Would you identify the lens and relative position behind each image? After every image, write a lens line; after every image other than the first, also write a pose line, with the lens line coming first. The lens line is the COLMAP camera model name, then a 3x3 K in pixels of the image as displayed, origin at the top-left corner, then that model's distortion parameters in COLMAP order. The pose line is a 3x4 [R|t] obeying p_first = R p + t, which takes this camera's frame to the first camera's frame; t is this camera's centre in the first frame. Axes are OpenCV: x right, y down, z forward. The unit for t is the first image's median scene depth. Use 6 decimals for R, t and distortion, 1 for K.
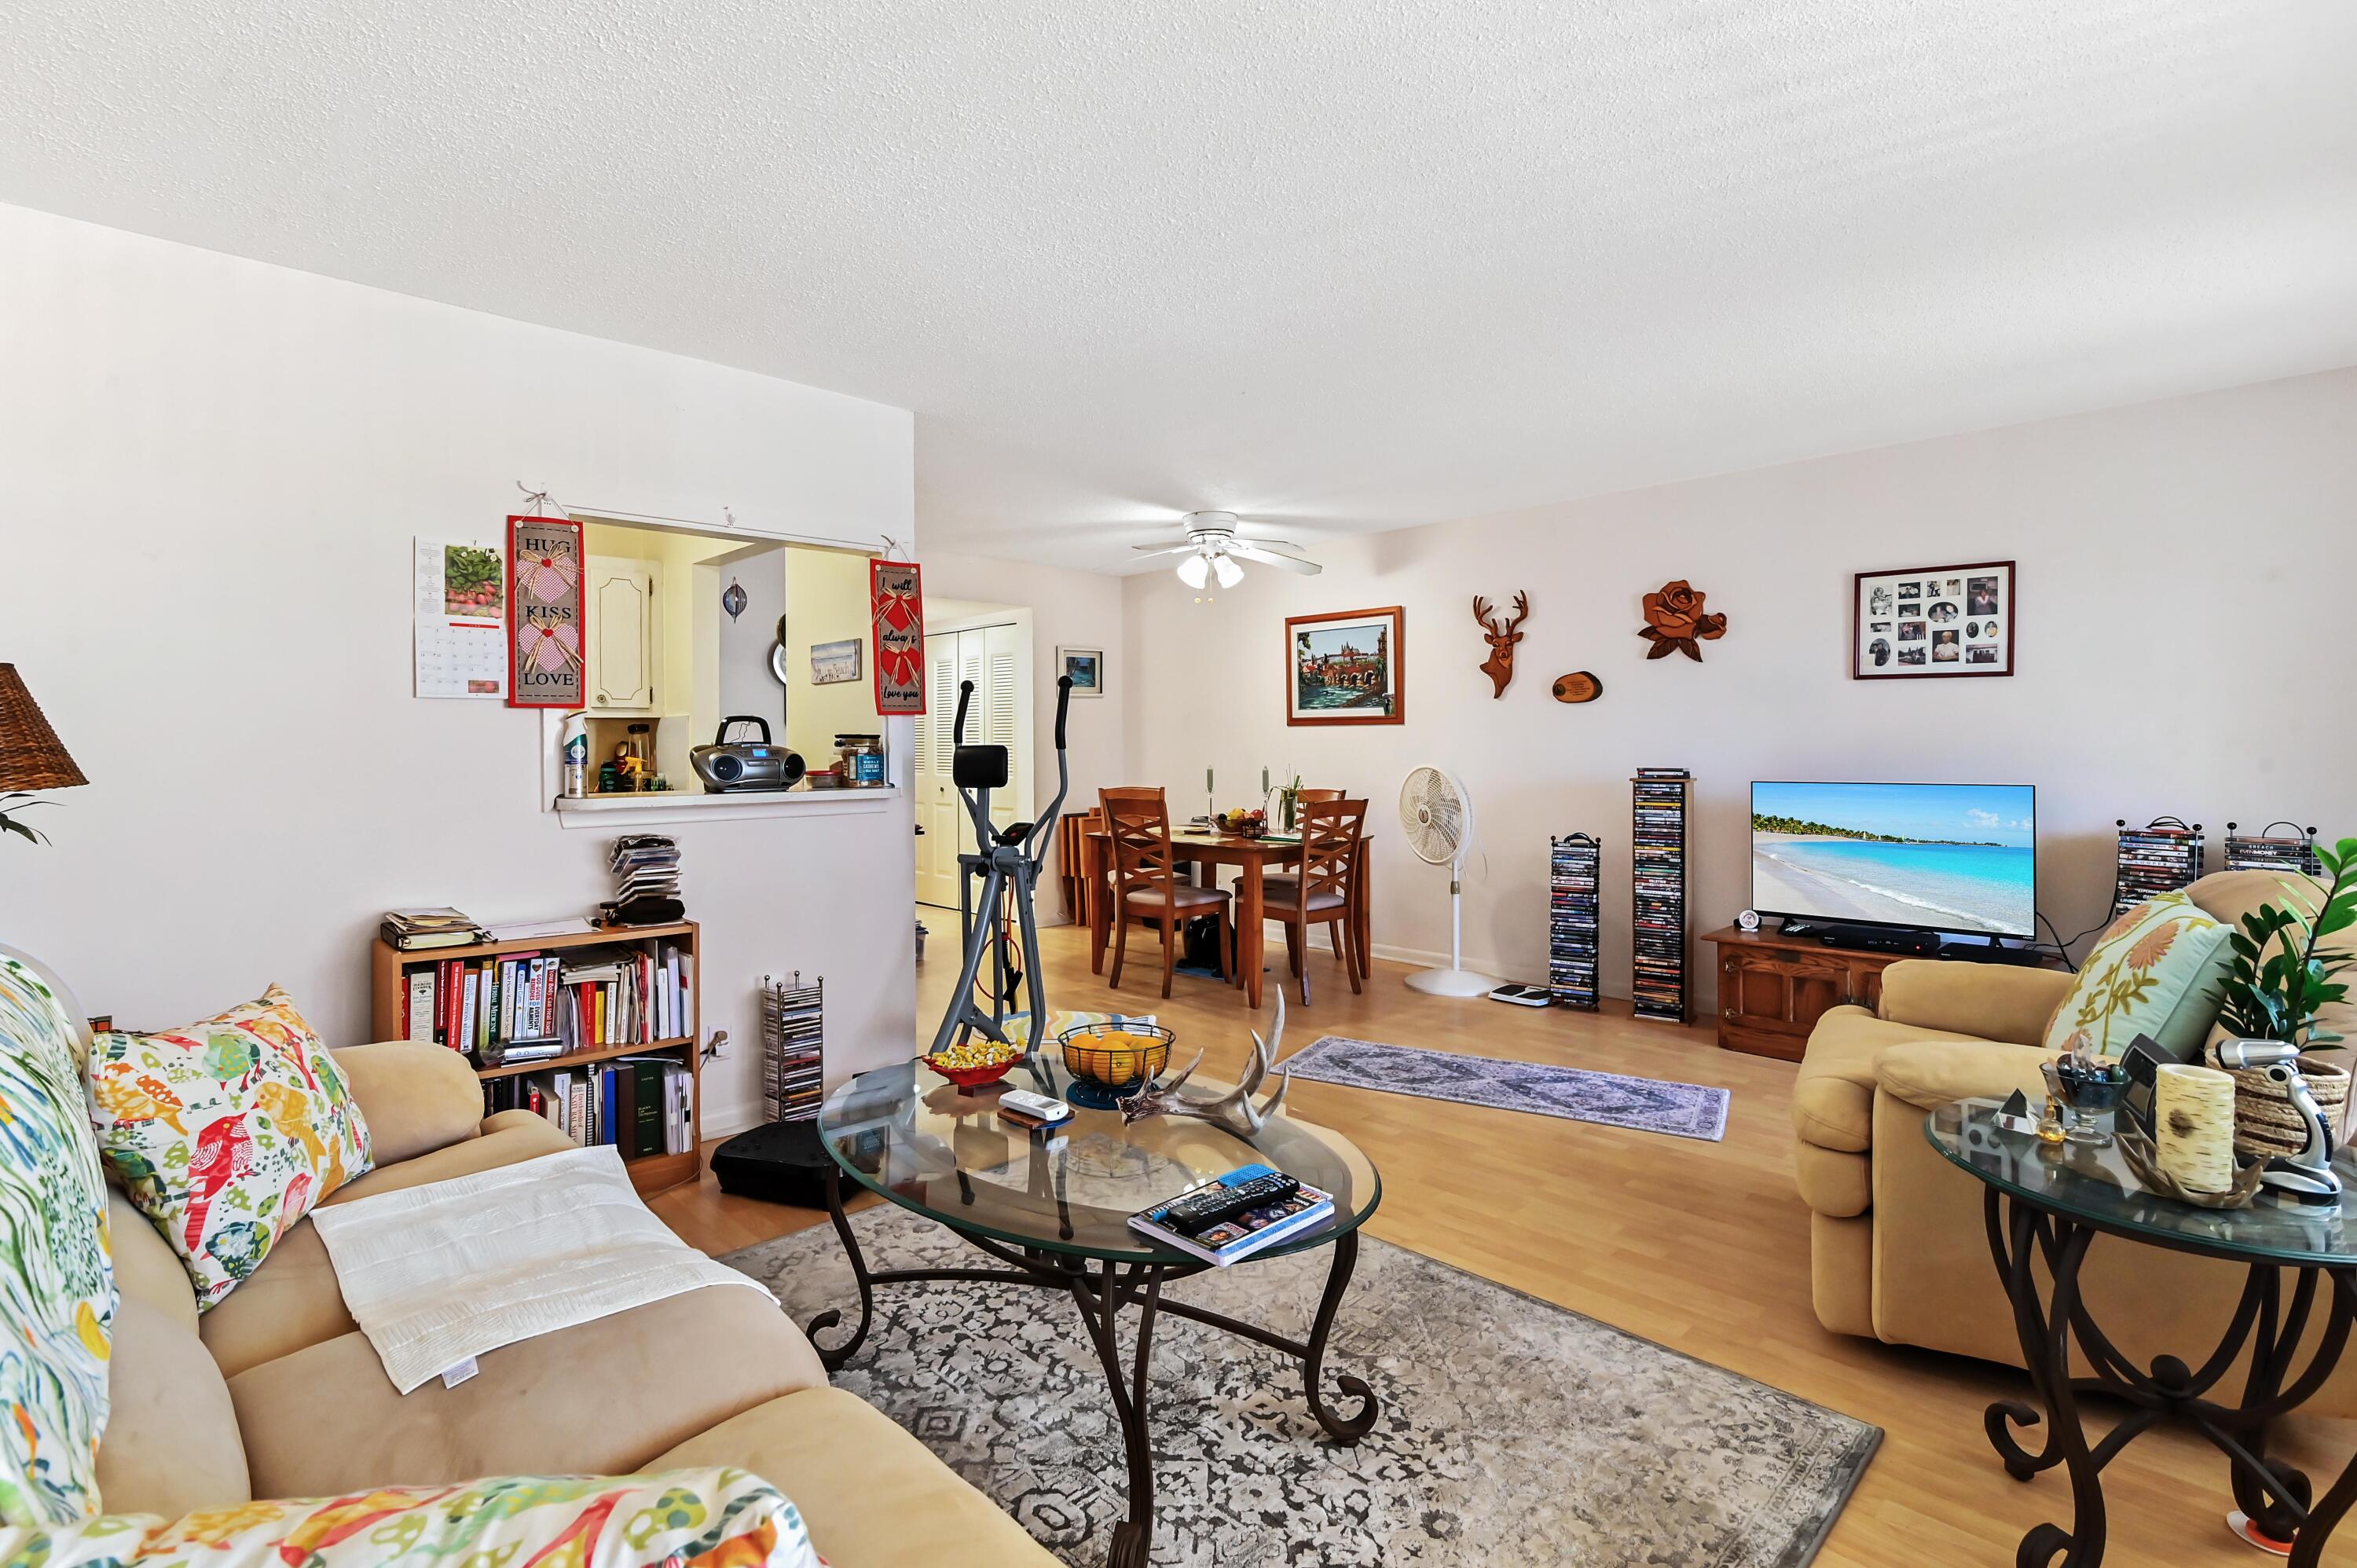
lens RADIAL K [[1103.8, 0, 1184.9], [0, 1103.8, 753.0], [0, 0, 1]] dist [-0.002796, -0.000326]
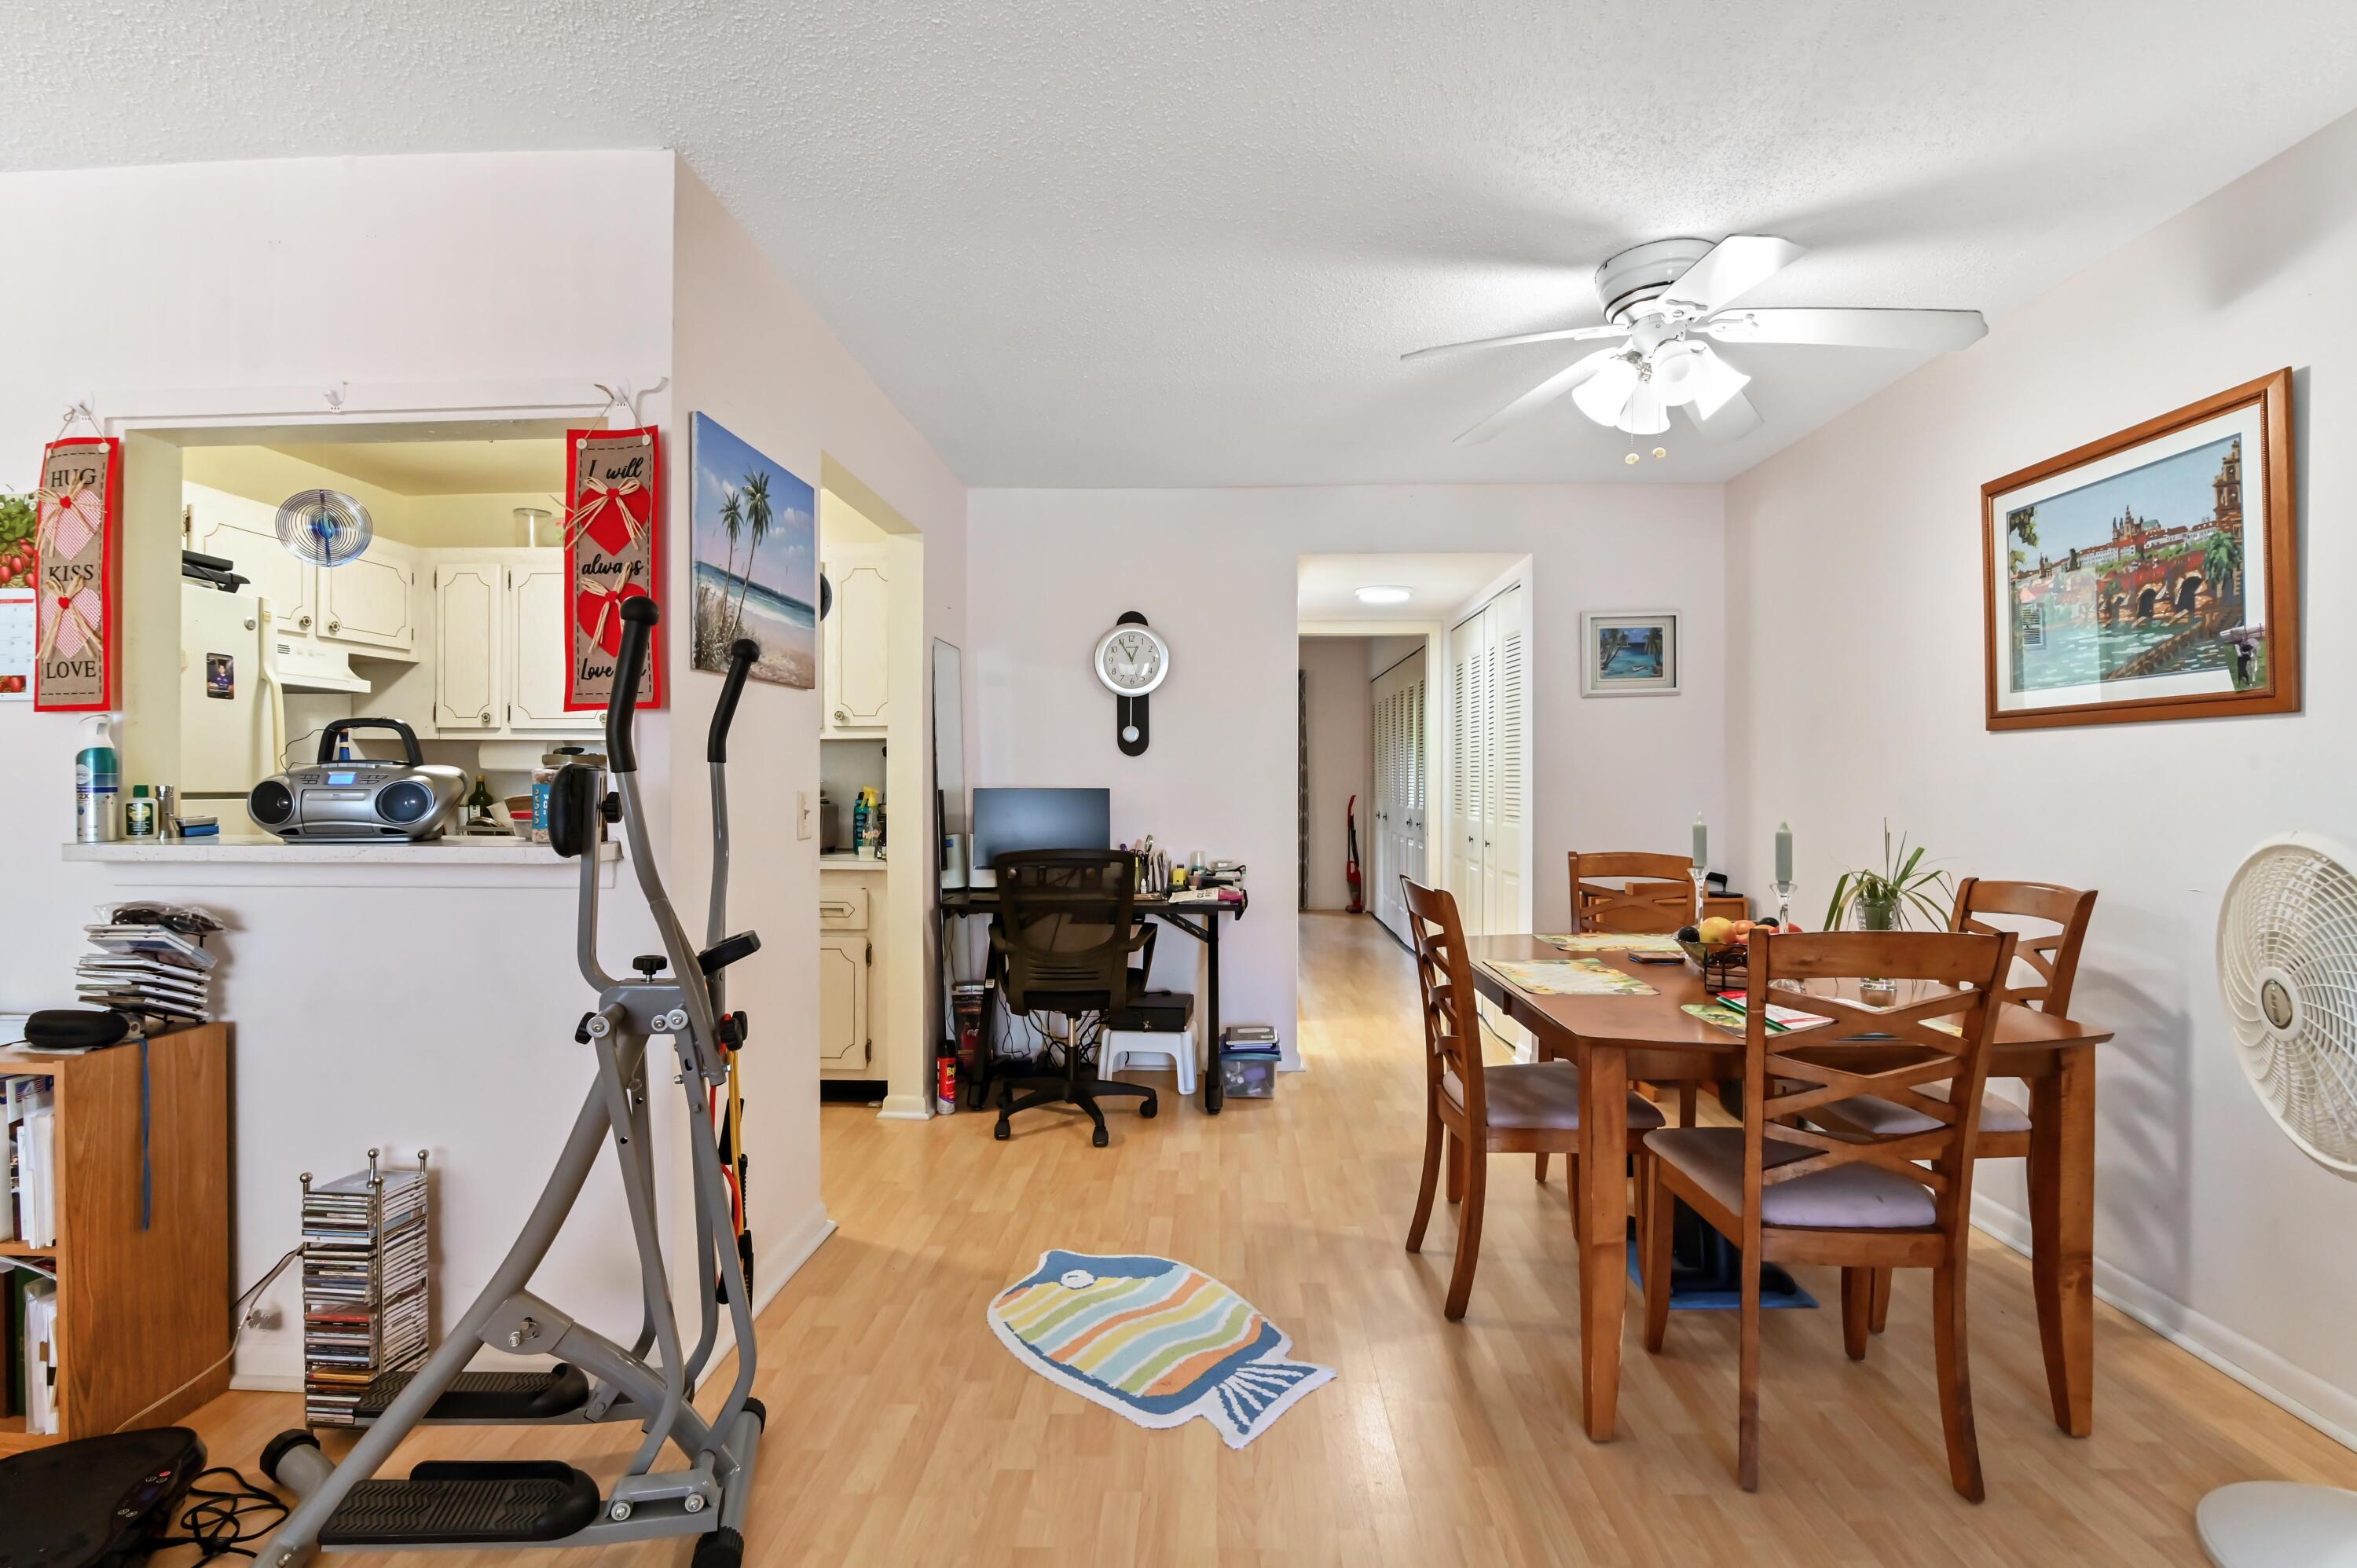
lens RADIAL K [[1074.3, 0, 1188.1], [0, 1074.3, 797.2], [0, 0, 1]] dist [-0.020352, -0.000091]
pose [[0.692359, 0.015125, -0.721395, 0.285523], [-0.008867, 0.999883, 0.012453, -0.000908], [0.721499, -0.002226, 0.692412, 0.767255]]
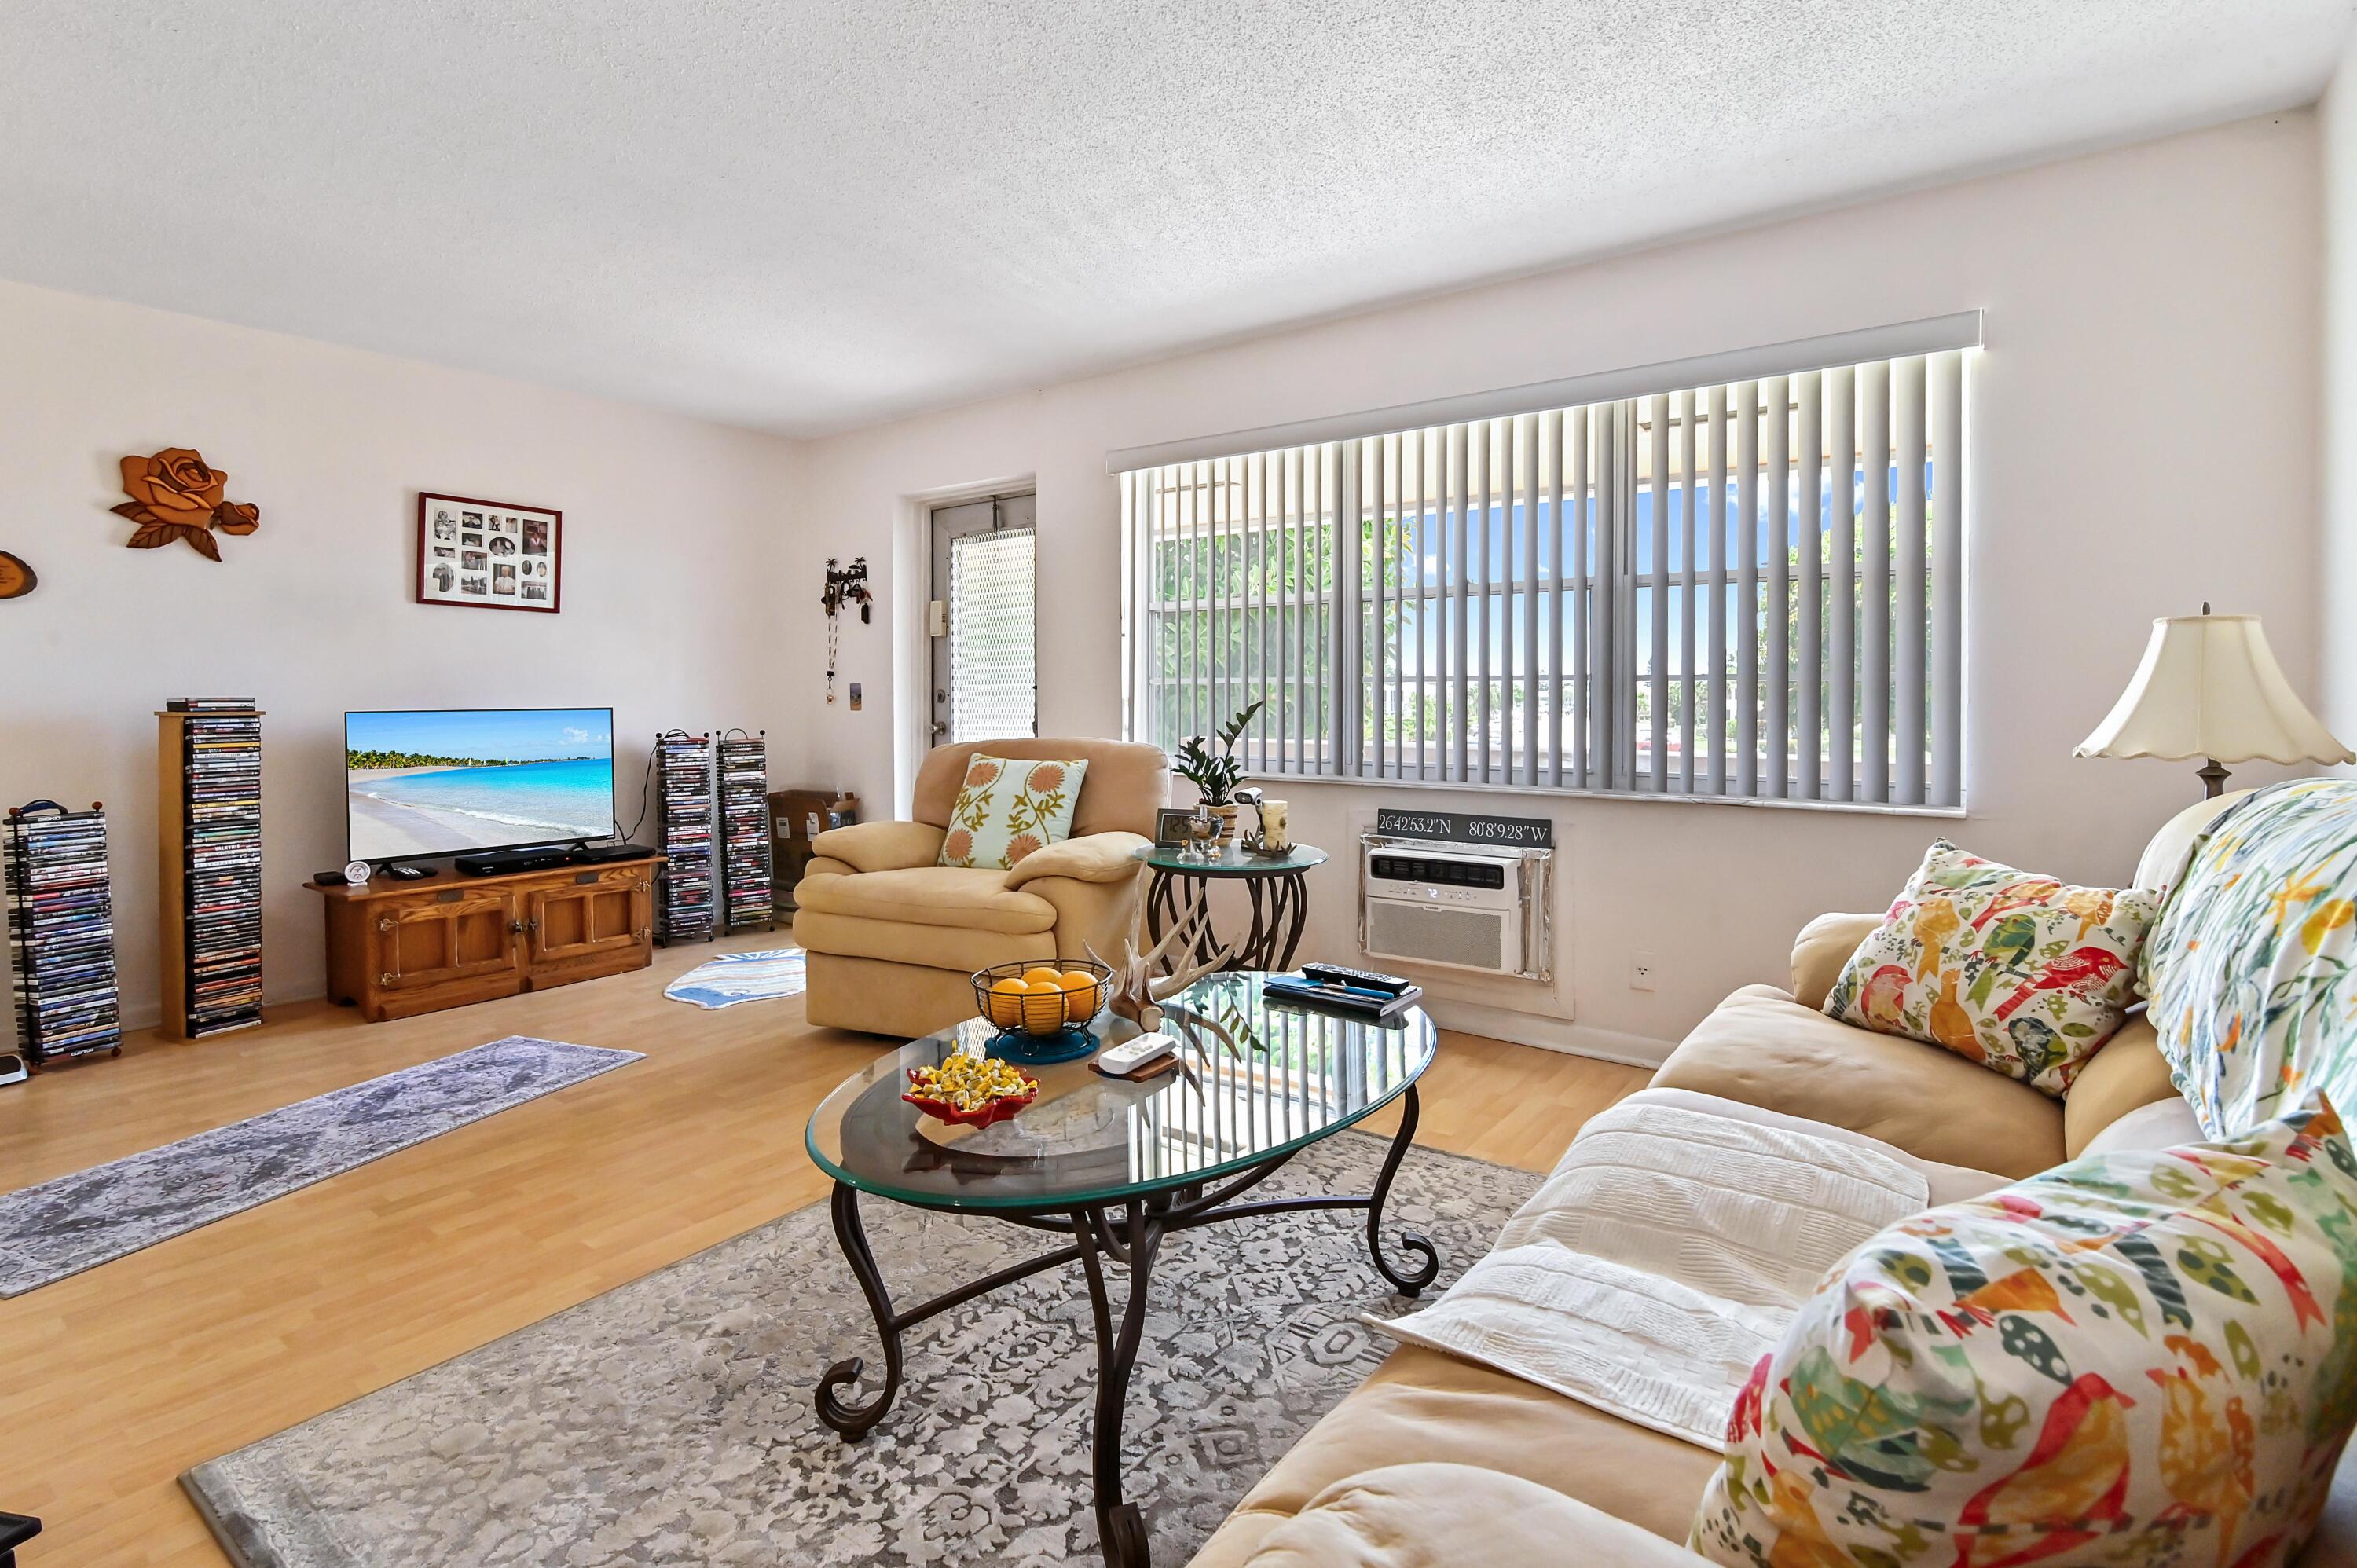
lens RADIAL K [[1130.8, 0, 1177.4], [0, 1130.8, 720.3], [0, 0, 1]] dist [-0.021076, -0.000012]
pose [[-0.155165, -0.016548, 0.987750, -0.480118], [0.011987, 0.999755, 0.018632, 0.025854], [-0.987816, 0.014731, -0.154929, 0.539975]]
